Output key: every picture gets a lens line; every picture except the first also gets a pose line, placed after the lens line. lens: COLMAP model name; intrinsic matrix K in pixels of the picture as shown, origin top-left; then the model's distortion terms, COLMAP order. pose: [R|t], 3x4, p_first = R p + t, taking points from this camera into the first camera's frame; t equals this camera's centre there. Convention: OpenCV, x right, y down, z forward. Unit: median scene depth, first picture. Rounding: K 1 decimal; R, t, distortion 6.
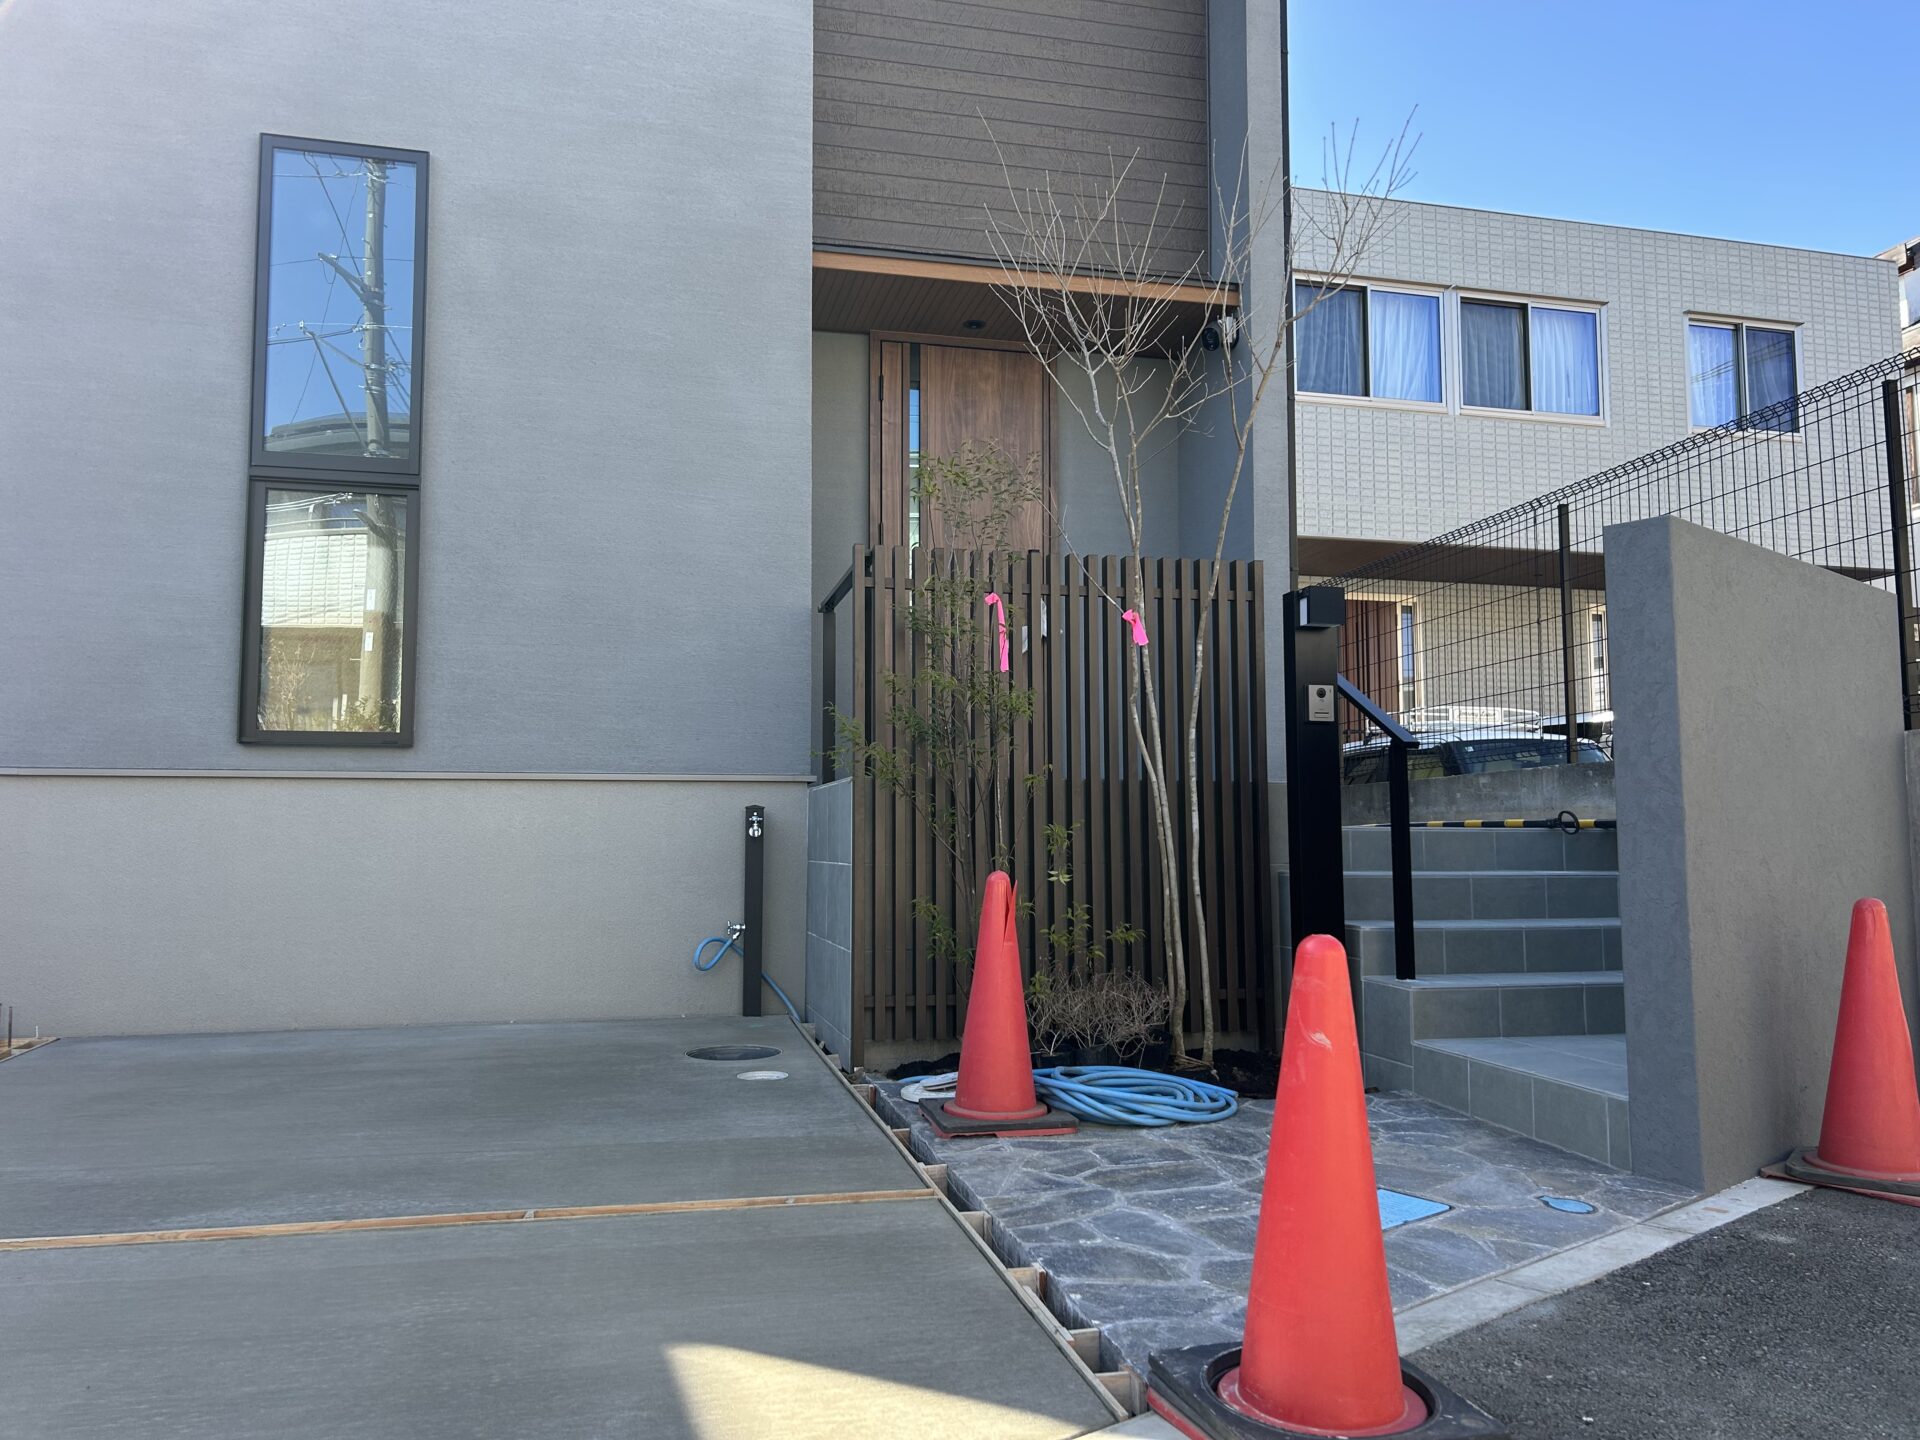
lens RADIAL K [[1454.4, 0, 950.3], [0, 1454.4, 732.3], [0, 0, 1]] dist [0.045947, -0.047998]
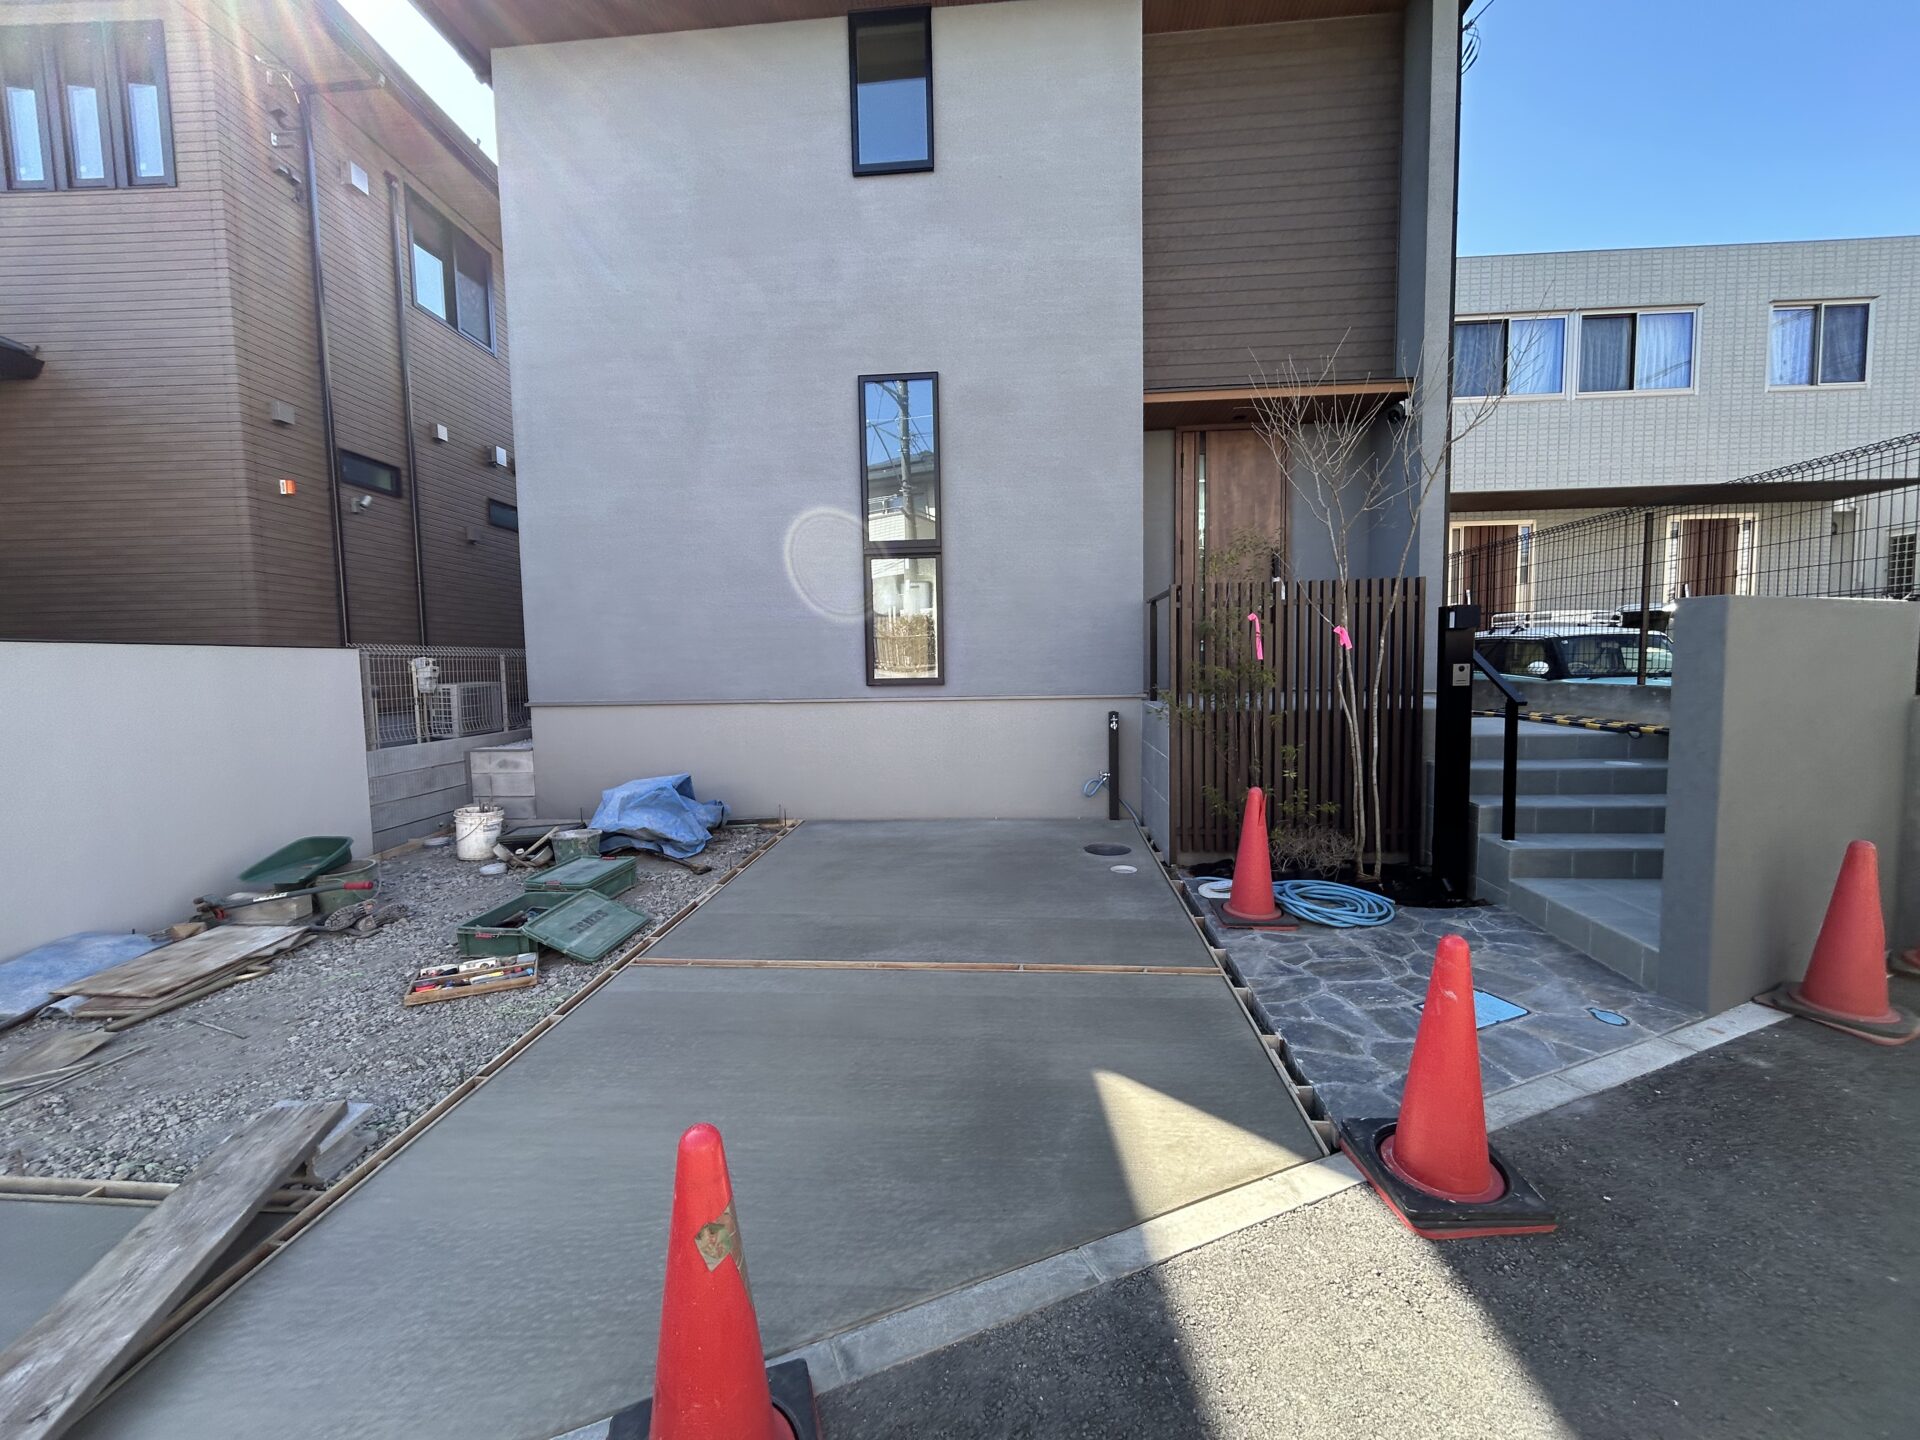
lens RADIAL K [[783.0, 0, 957.5], [0, 783.0, 722.6], [0, 0, 1]] dist [-0.000737, 0.000243]
pose [[0.950518, 0.007217, -0.310585, -0.015805], [0.044592, 0.986209, 0.159385, -0.141054], [0.307452, -0.165348, 0.937088, -0.026835]]
